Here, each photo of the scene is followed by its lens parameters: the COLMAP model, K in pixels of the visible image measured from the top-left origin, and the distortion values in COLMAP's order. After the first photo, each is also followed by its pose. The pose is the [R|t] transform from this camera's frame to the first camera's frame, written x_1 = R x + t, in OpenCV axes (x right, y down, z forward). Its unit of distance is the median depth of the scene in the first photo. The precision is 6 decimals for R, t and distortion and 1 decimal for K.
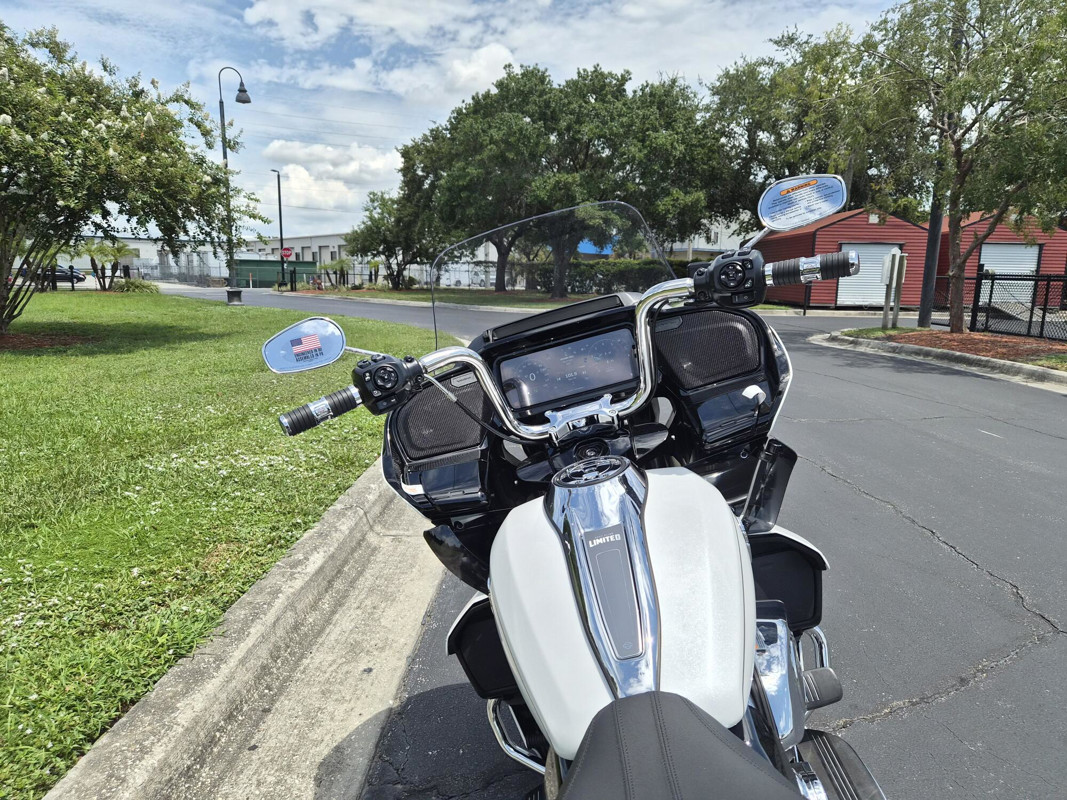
lens RADIAL K [[716.5, 0, 530.0], [0, 716.5, 394.0], [0, 0, 1]] dist [0.054536, -0.049395]
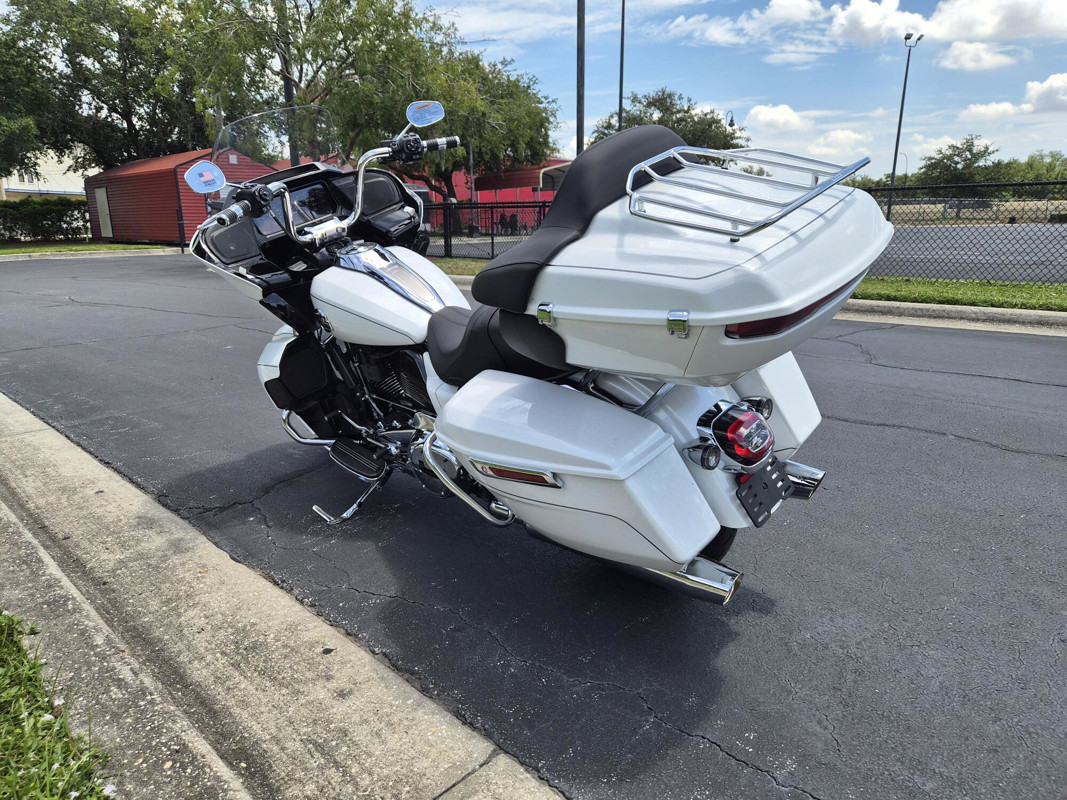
lens RADIAL K [[716.2, 0, 529.3], [0, 716.2, 402.4], [0, 0, 1]] dist [0.045695, -0.041796]
pose [[0.663246, -0.205424, 0.719657, -0.056657], [0.145514, 0.978637, 0.145242, 0.015432], [-0.734119, 0.008389, 0.678969, -0.033776]]
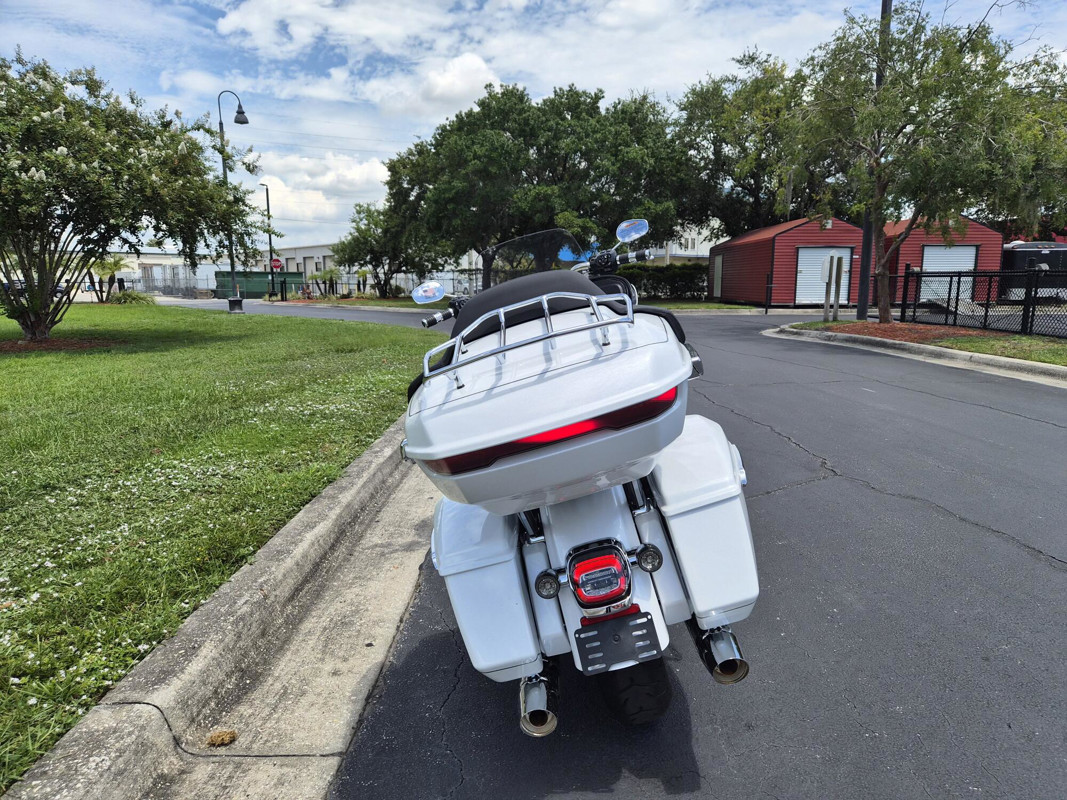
lens RADIAL K [[721.7, 0, 533.6], [0, 721.7, 397.0], [0, 0, 1]] dist [0.053100, -0.047799]
pose [[0.999455, -0.019532, 0.026620, -0.001976], [0.019757, 0.999771, -0.008196, 0.015137], [-0.026454, 0.008717, 0.999612, -0.069414]]
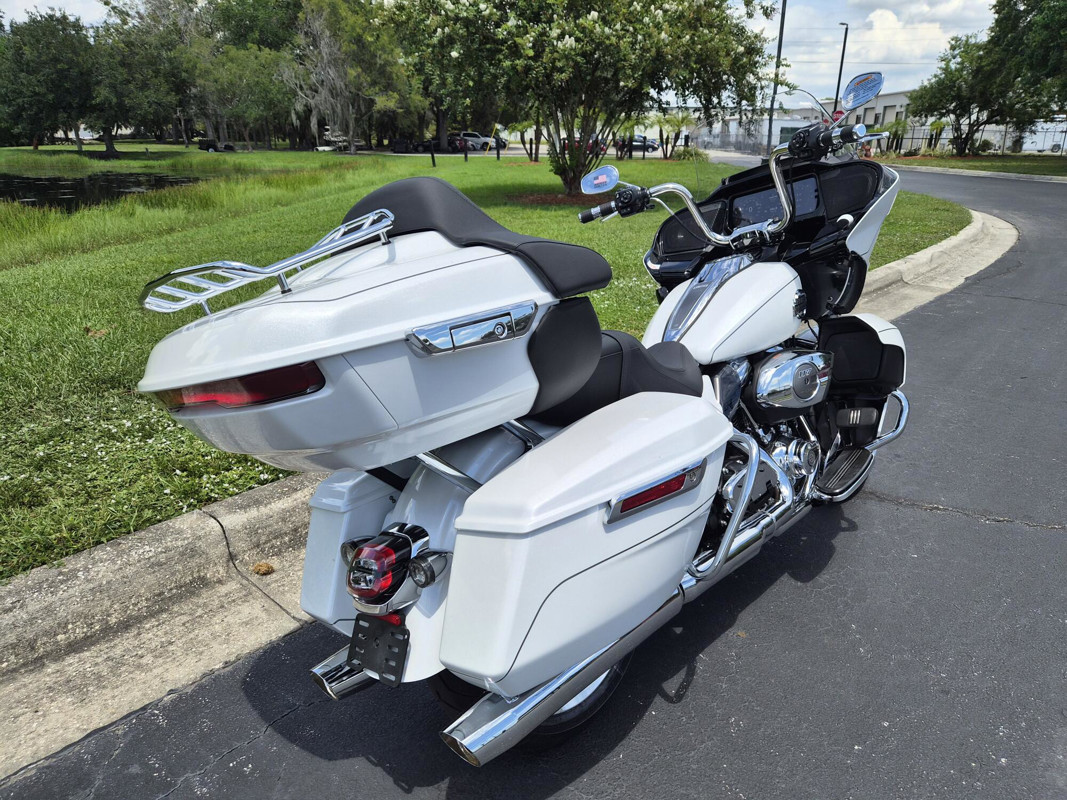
lens RADIAL K [[716.2, 0, 529.3], [0, 716.2, 402.4], [0, 0, 1]] dist [0.045695, -0.041796]
pose [[0.752795, 0.213707, -0.622599, 0.046087], [-0.096727, 0.971478, 0.216505, 0.005970], [0.651110, -0.102761, 0.751995, -0.034651]]
